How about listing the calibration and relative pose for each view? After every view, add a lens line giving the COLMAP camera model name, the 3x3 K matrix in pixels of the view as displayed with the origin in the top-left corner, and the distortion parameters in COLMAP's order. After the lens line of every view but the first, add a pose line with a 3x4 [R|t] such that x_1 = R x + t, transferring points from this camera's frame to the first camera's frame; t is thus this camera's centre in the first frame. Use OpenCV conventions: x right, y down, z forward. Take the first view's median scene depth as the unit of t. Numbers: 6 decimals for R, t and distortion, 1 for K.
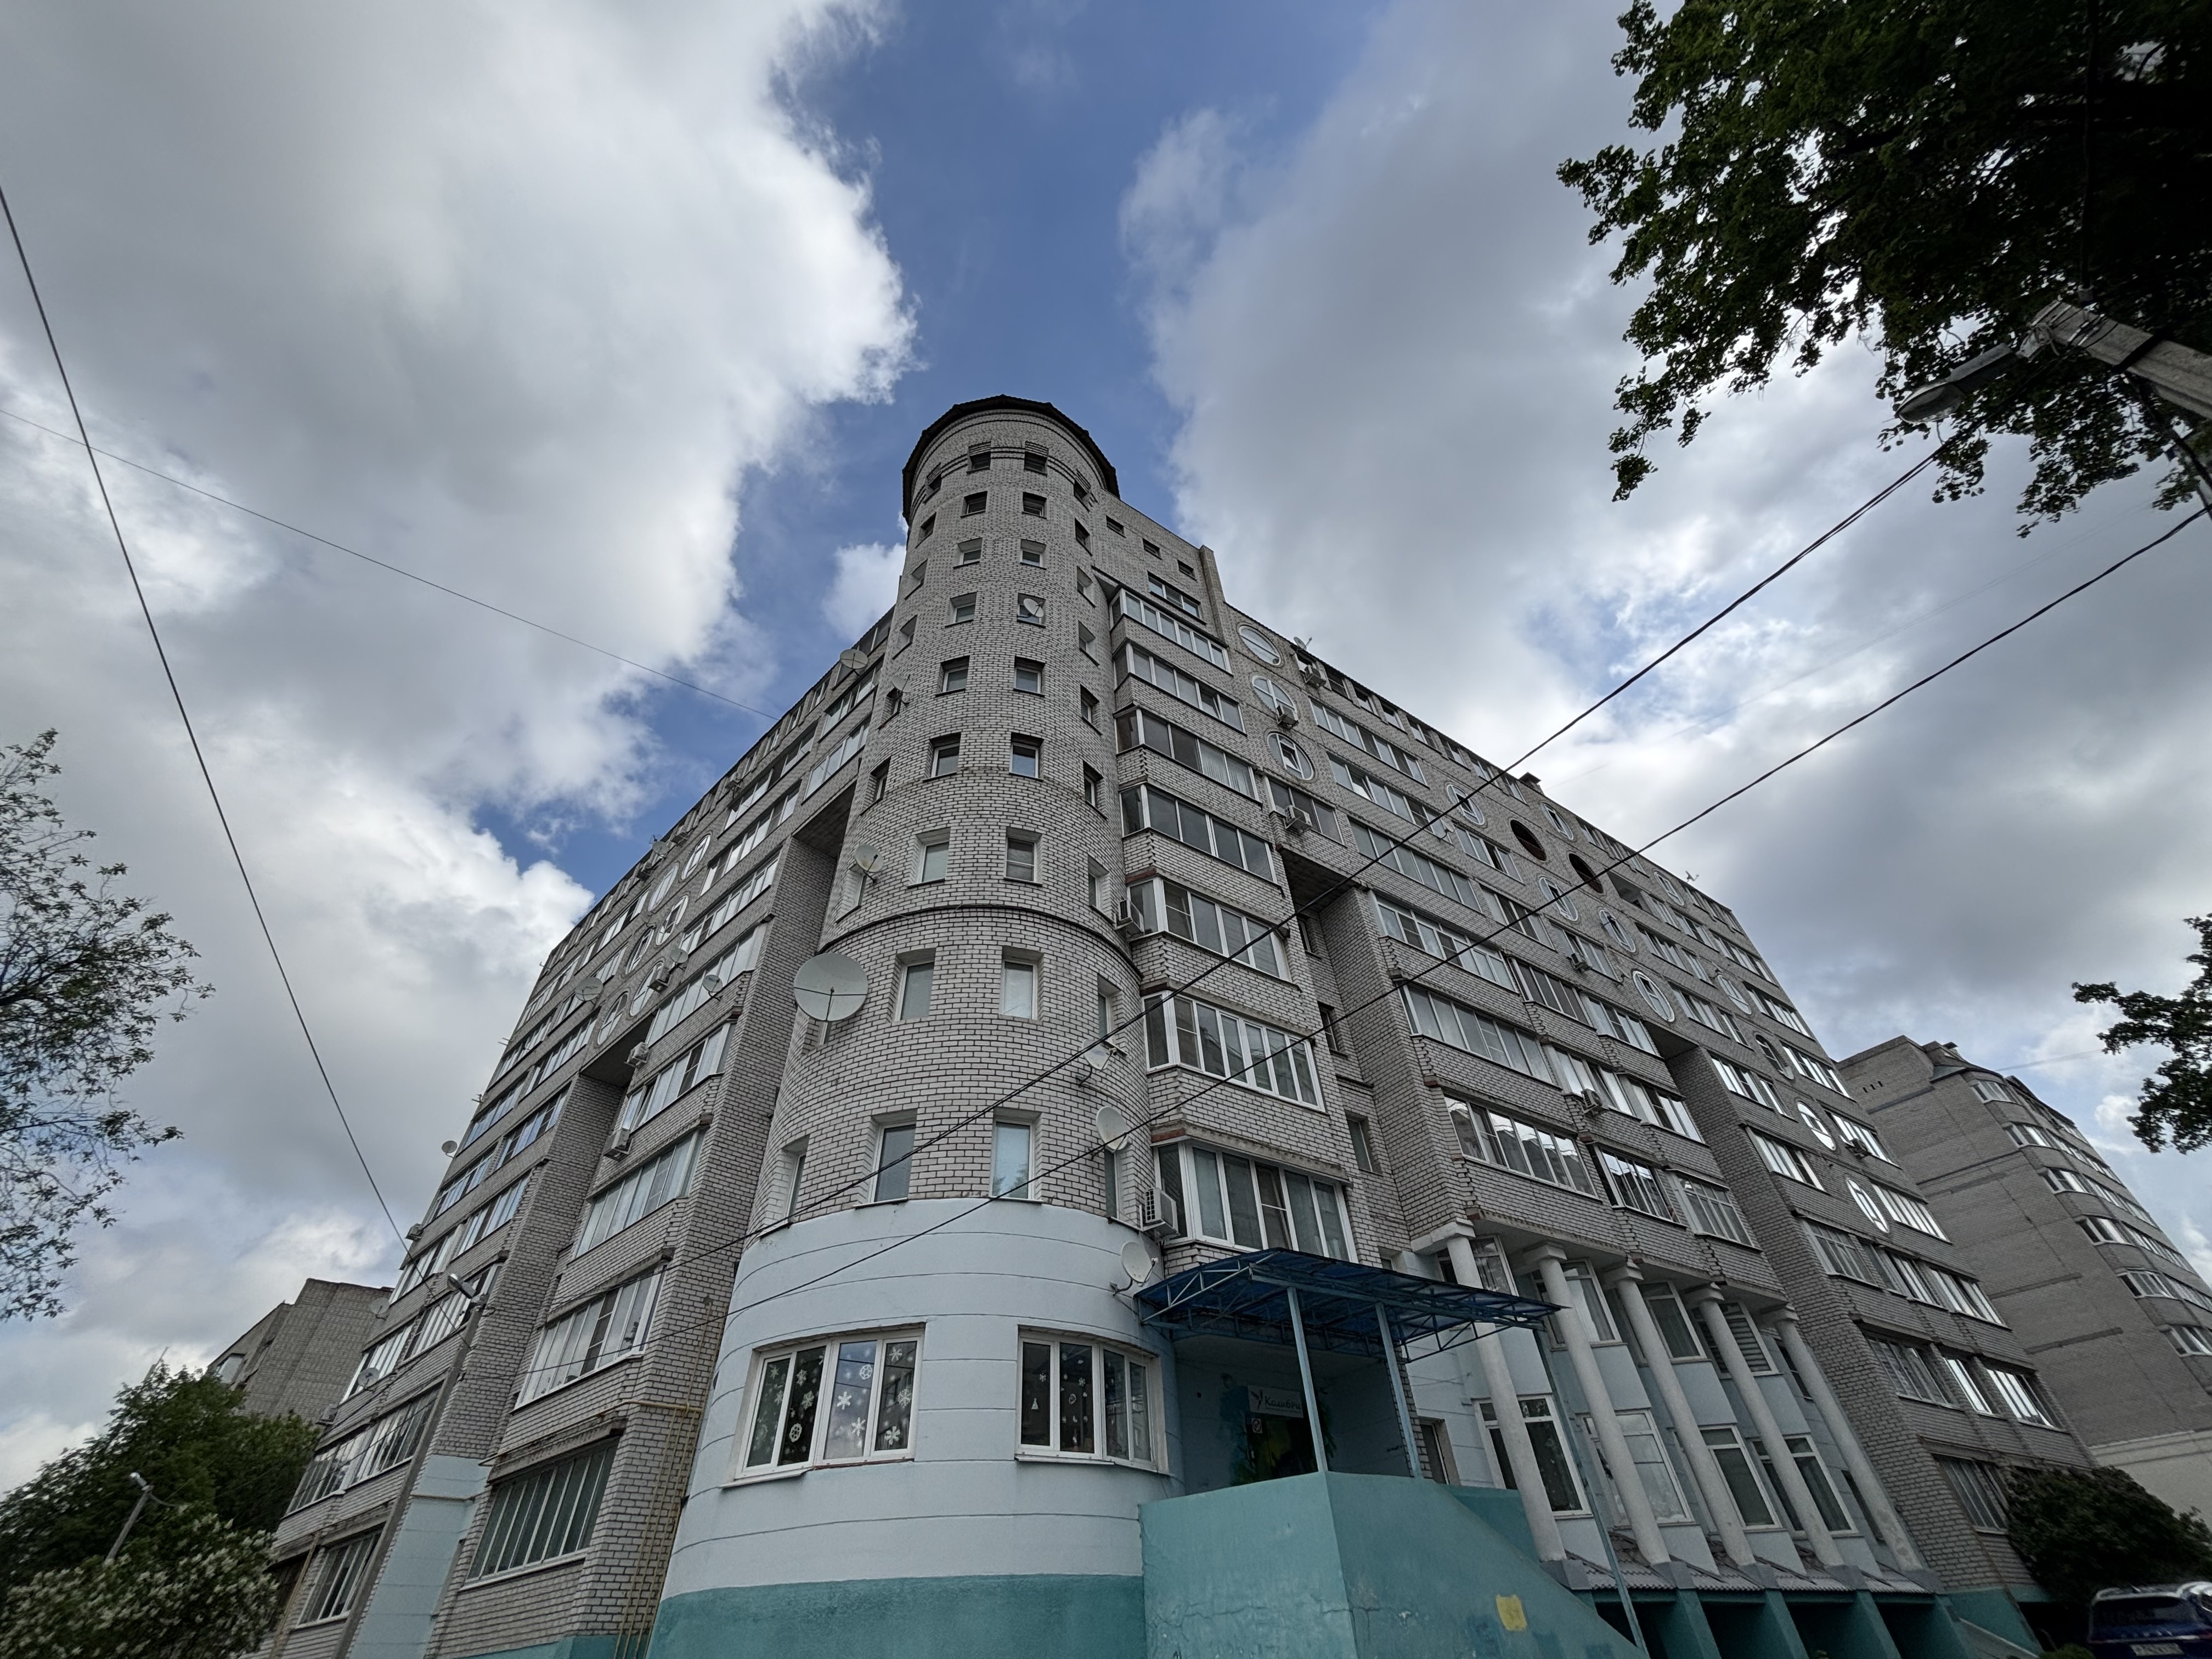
lens RADIAL K [[888.7, 0, 1091.7], [0, 888.7, 844.2], [0, 0, 1]] dist [0.000900, -0.001640]
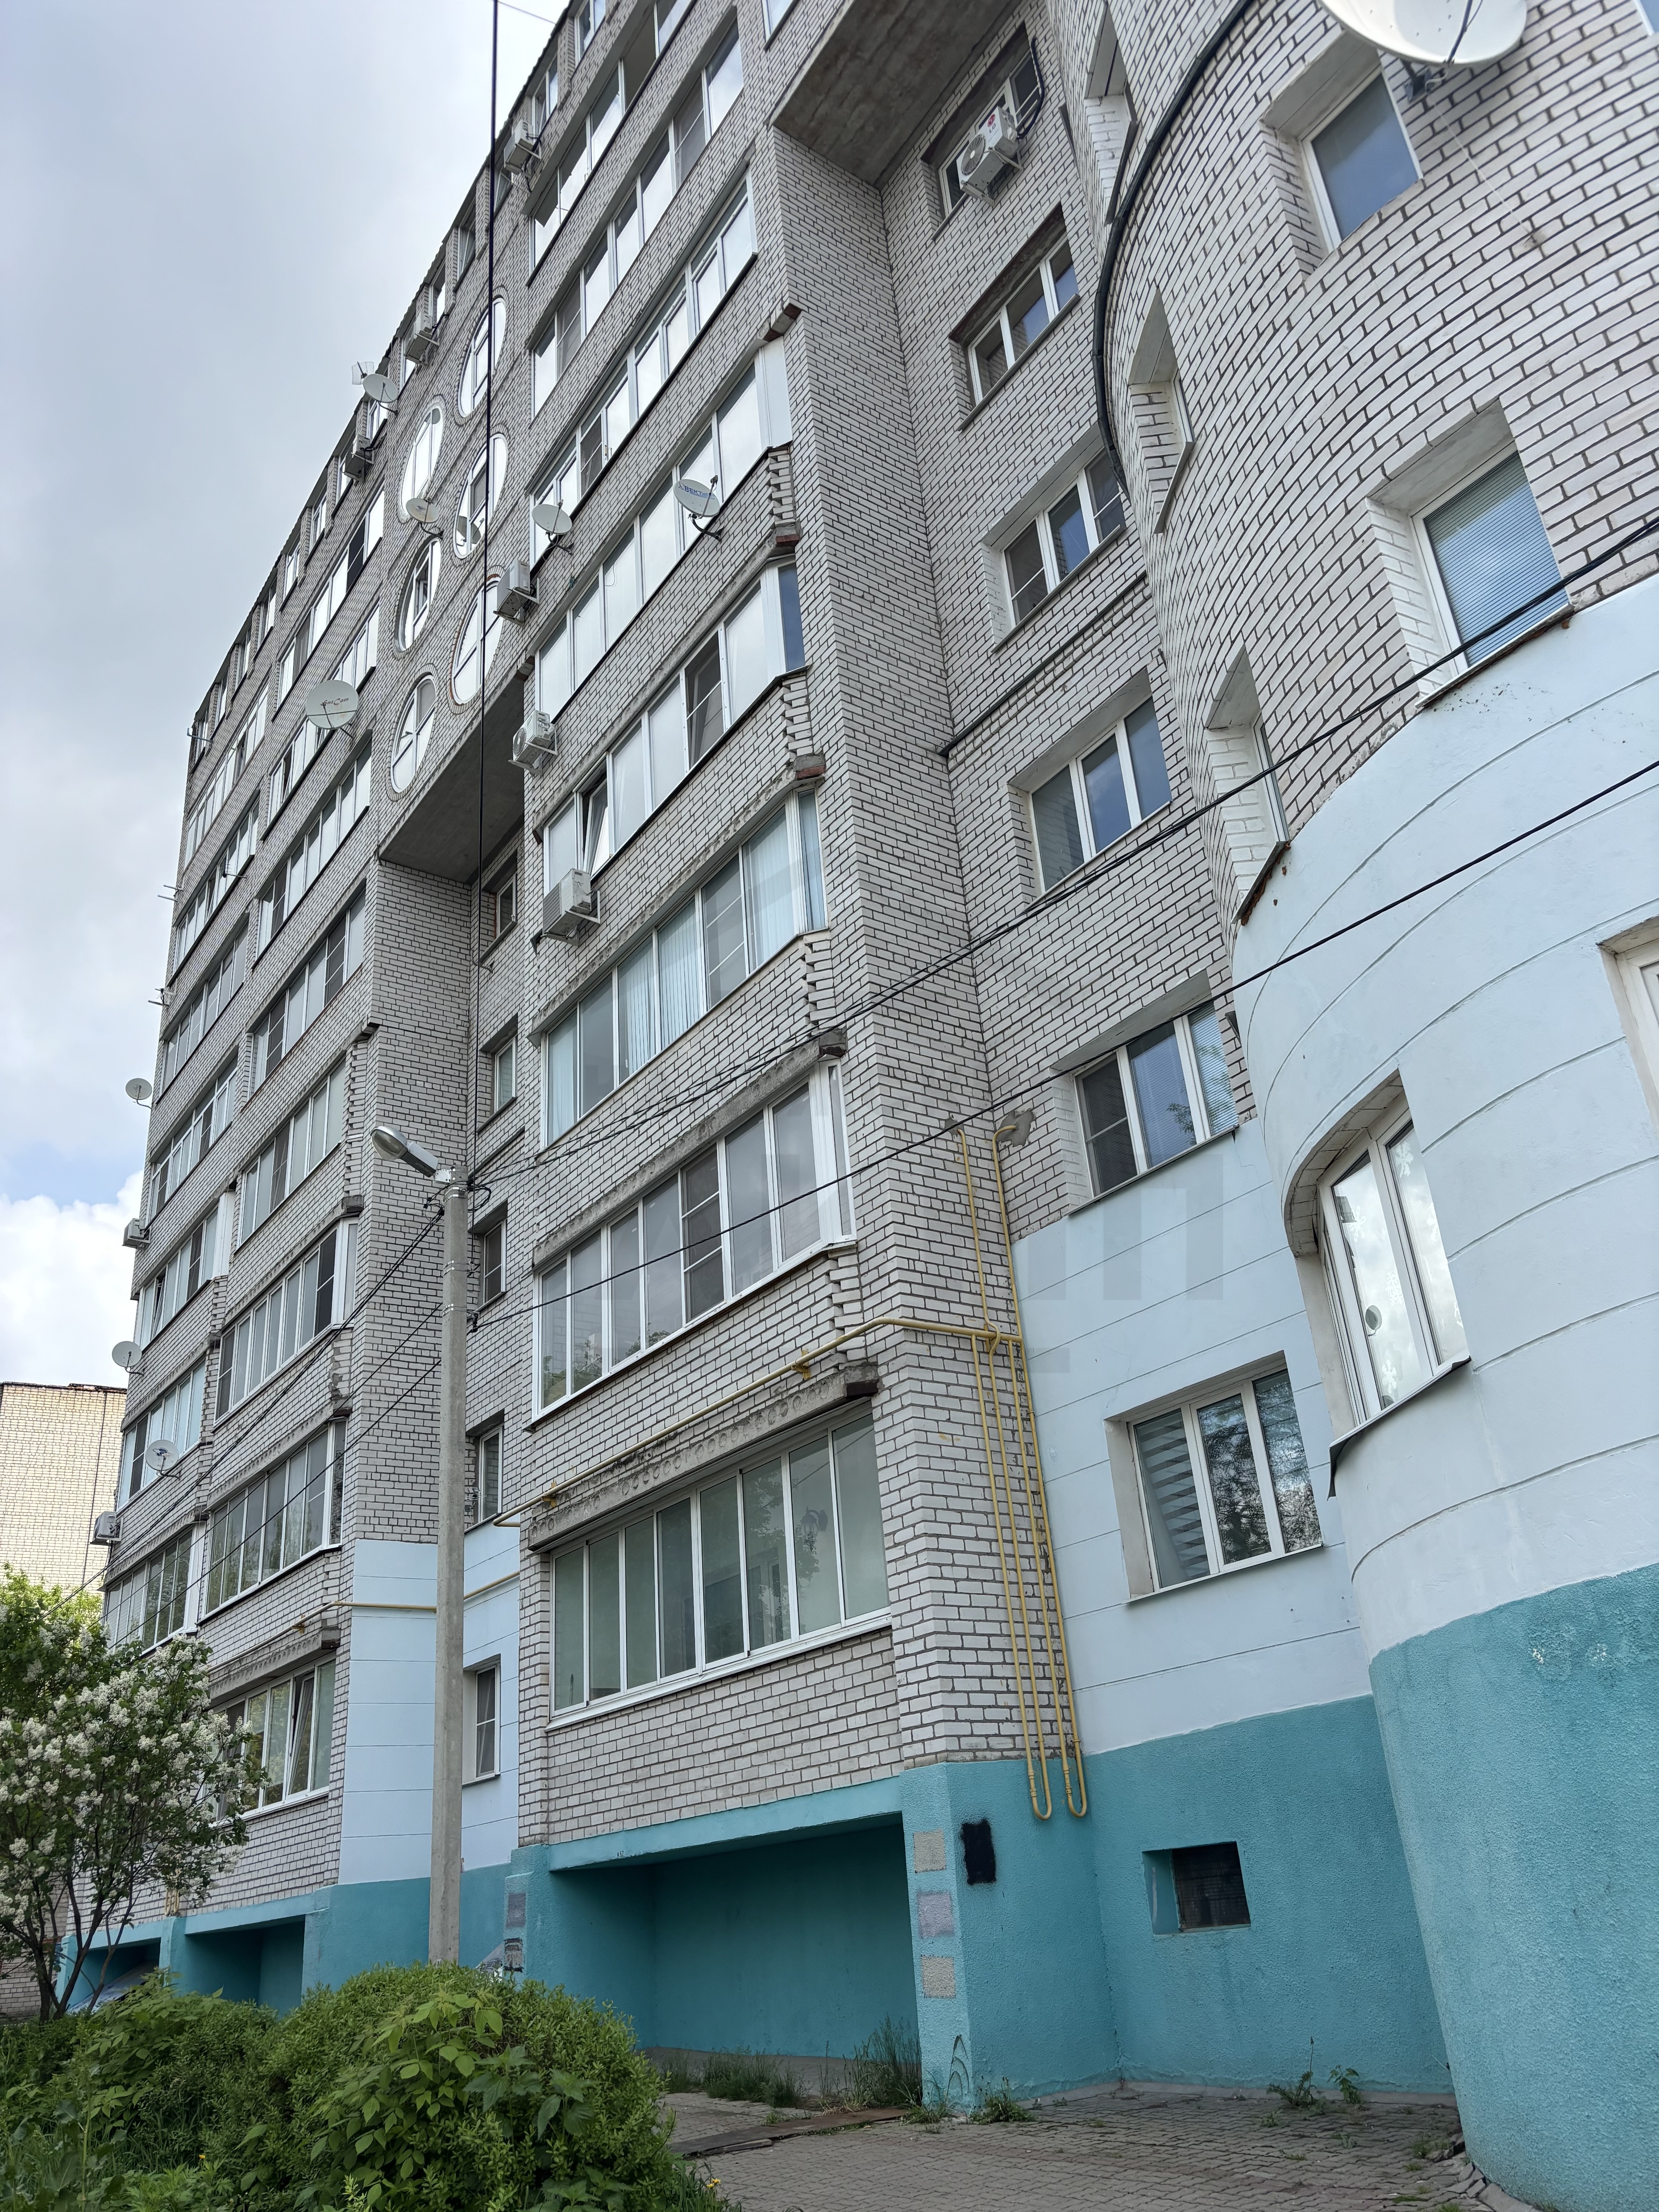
lens RADIAL K [[1685.2, 0, 831.0], [0, 1685.2, 1086.4], [0, 0, 1]] dist [0.028222, -0.010566]
pose [[0.978301, -0.127018, -0.163690, -0.221019], [0.171990, 0.938387, 0.299750, 0.152004], [0.115531, -0.321399, 0.939870, 0.150014]]
